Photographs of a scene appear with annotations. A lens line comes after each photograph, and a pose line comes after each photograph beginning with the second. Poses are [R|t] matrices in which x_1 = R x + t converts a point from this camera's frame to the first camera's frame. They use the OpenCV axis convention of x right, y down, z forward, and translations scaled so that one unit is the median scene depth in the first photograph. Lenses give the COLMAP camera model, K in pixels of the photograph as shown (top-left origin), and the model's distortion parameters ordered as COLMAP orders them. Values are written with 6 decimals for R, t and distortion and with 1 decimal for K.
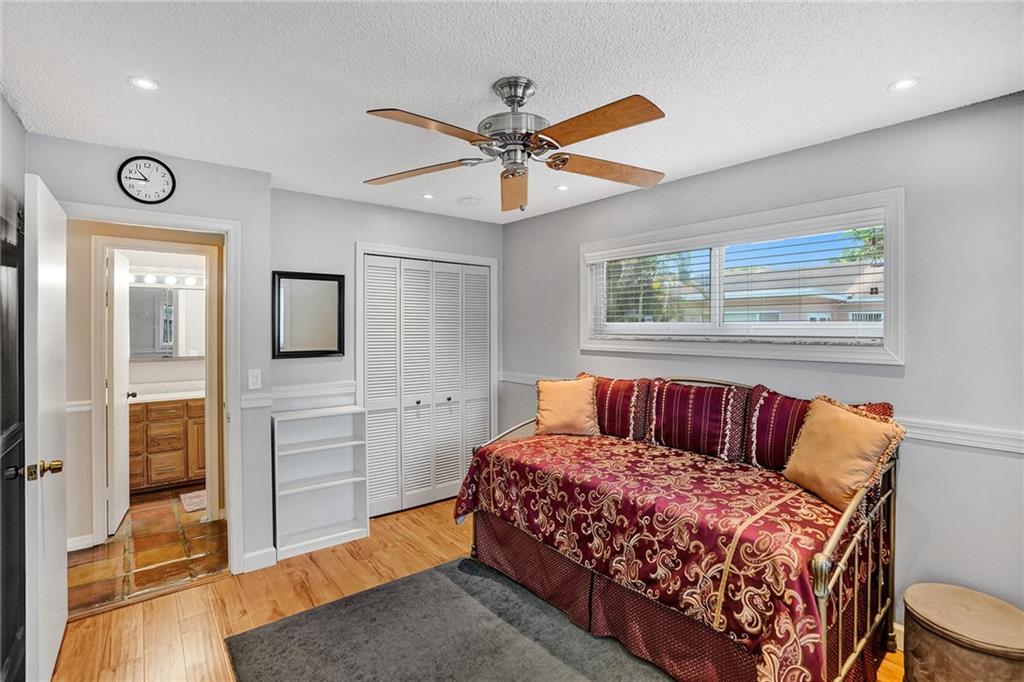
lens RADIAL K [[485.3, 0, 512.0], [0, 485.3, 341.0], [0, 0, 1]] dist [-0.067565, 0.027700]
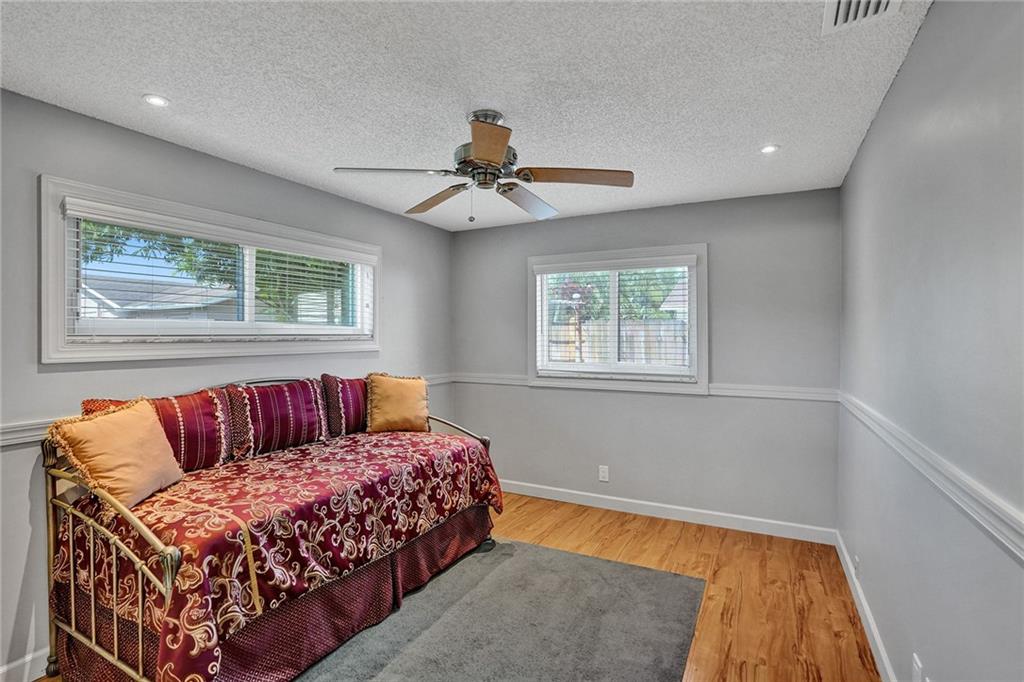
lens RADIAL K [[485.3, 0, 512.0], [0, 485.3, 341.0], [0, 0, 1]] dist [-0.067565, 0.027700]
pose [[-0.395567, -0.016028, 0.918297, -0.783134], [0.020652, 0.999440, 0.026340, -0.015682], [-0.918205, 0.029384, -0.395014, 0.987398]]
